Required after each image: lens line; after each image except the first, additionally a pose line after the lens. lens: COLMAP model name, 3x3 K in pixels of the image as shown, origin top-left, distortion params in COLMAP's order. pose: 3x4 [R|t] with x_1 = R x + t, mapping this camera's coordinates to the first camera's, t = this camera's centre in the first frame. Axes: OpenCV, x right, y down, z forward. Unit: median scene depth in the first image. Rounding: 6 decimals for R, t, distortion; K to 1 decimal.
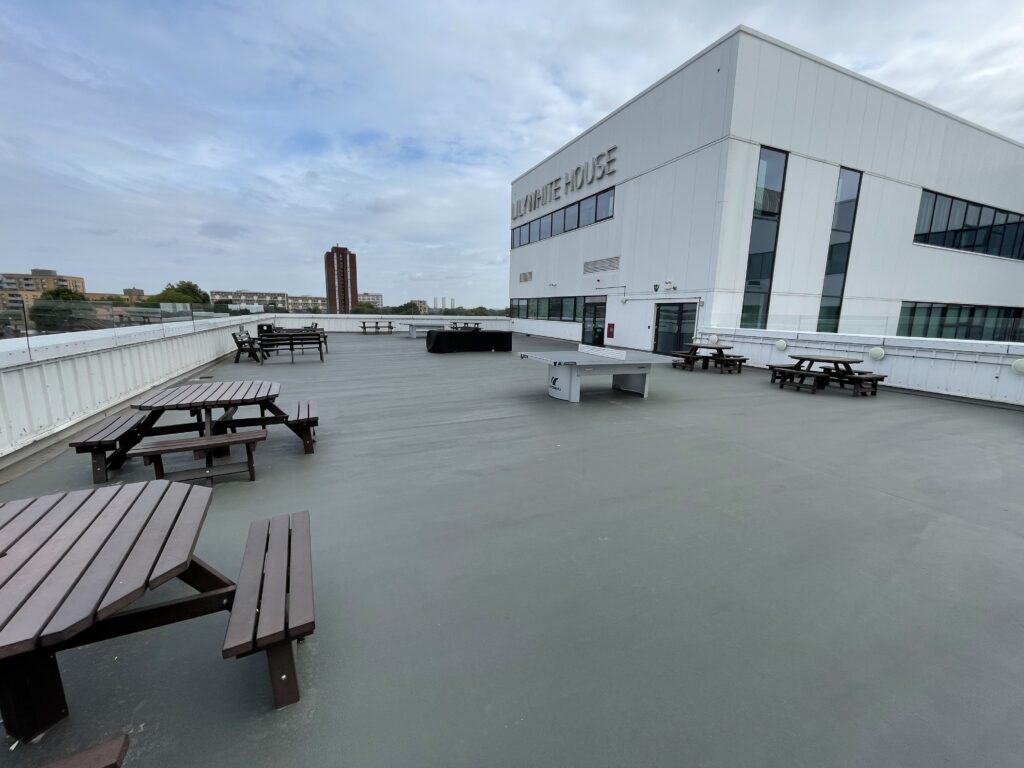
lens RADIAL K [[413.8, 0, 512.0], [0, 413.8, 384.0], [0, 0, 1]] dist [0.001129, -0.000226]
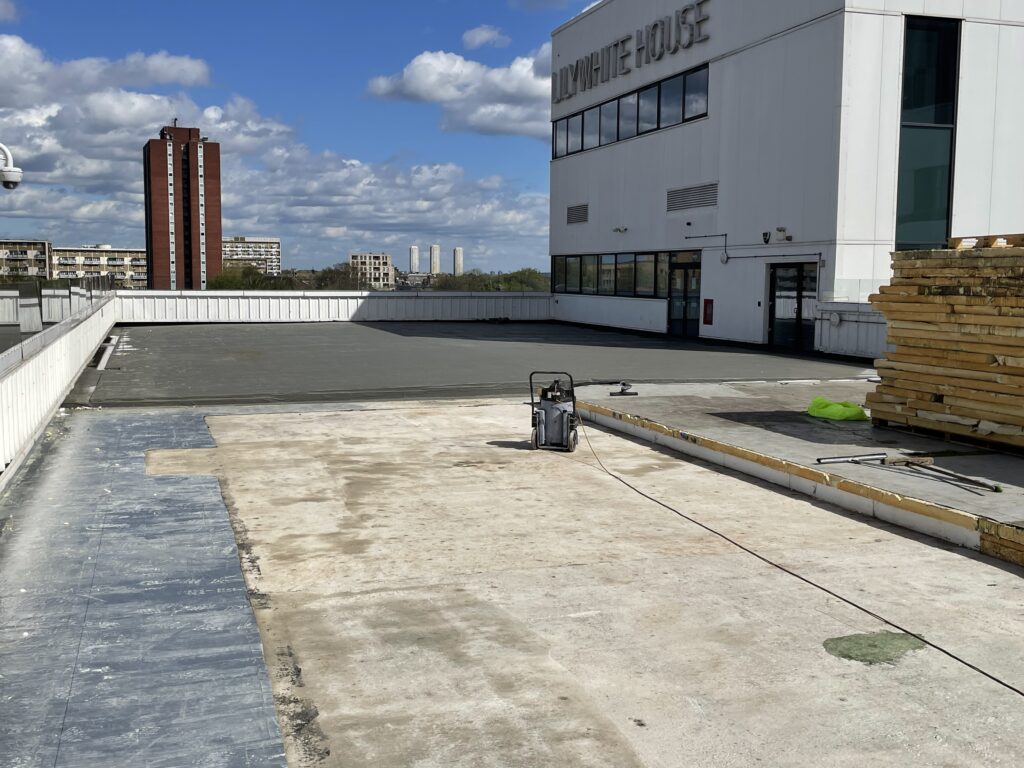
lens RADIAL K [[1099.5, 0, 512.0], [0, 1099.5, 384.0], [0, 0, 1]] dist [0.119592, 0.007515]
pose [[0.995670, -0.004447, -0.092851, 0.105928], [-0.002931, 0.996856, -0.079181, 0.083935], [0.092911, 0.079110, 0.992527, -0.480867]]
